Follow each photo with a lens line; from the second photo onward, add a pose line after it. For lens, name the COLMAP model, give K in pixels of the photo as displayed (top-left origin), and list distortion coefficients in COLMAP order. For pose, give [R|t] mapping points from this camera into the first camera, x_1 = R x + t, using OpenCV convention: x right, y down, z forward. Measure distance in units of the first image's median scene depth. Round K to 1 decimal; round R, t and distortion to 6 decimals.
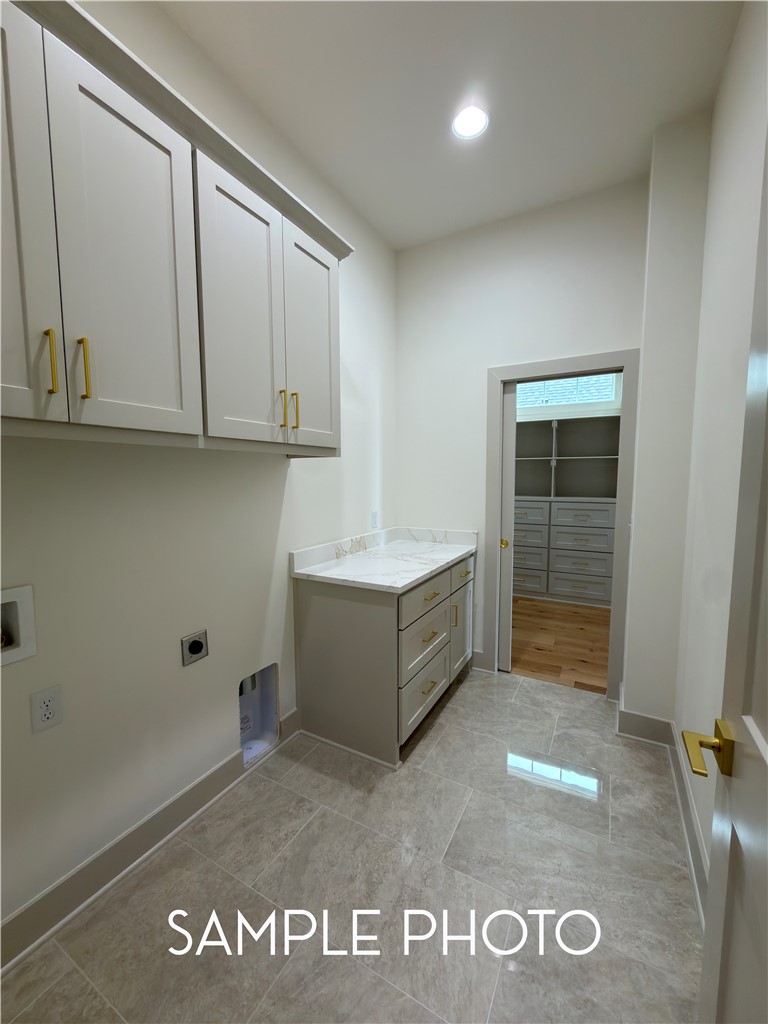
lens RADIAL K [[408.3, 0, 384.2], [0, 408.3, 513.0], [0, 0, 1]] dist [0.001064, -0.000136]
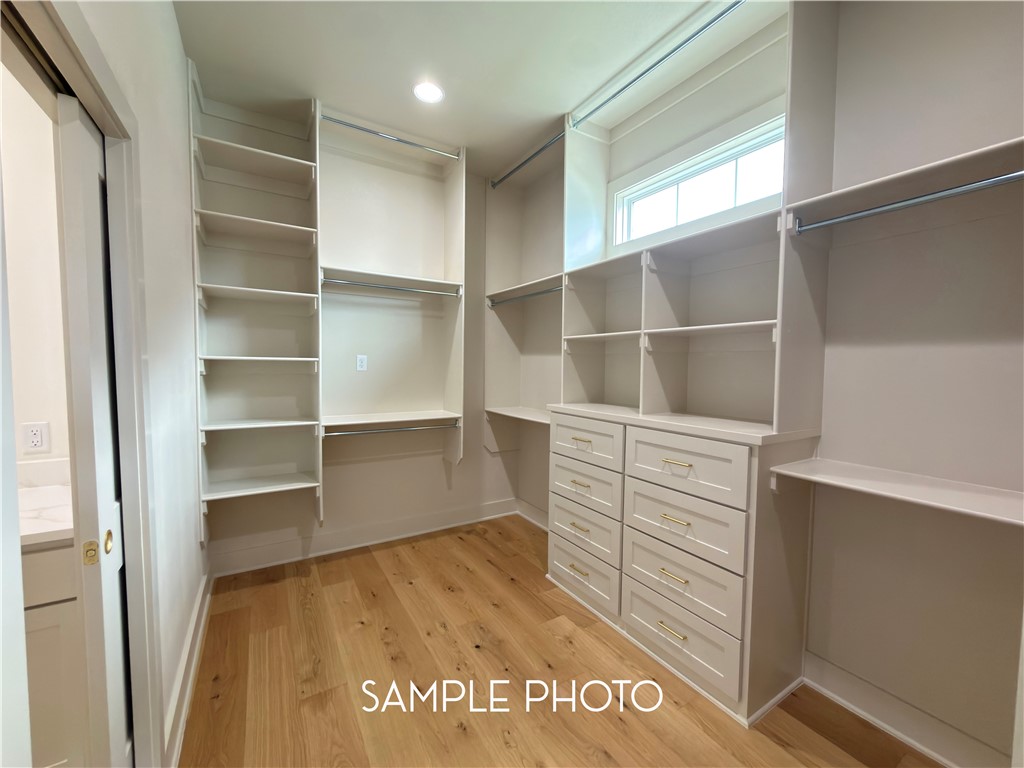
lens RADIAL K [[408.3, 0, 512.0], [0, 408.3, 383.3], [0, 0, 1]] dist [0.001064, -0.000136]
pose [[0.872064, 0.031204, -0.488396, 0.546598], [-0.052687, 0.998151, -0.030304, -0.055915], [0.486548, 0.052159, 0.872096, 0.551953]]
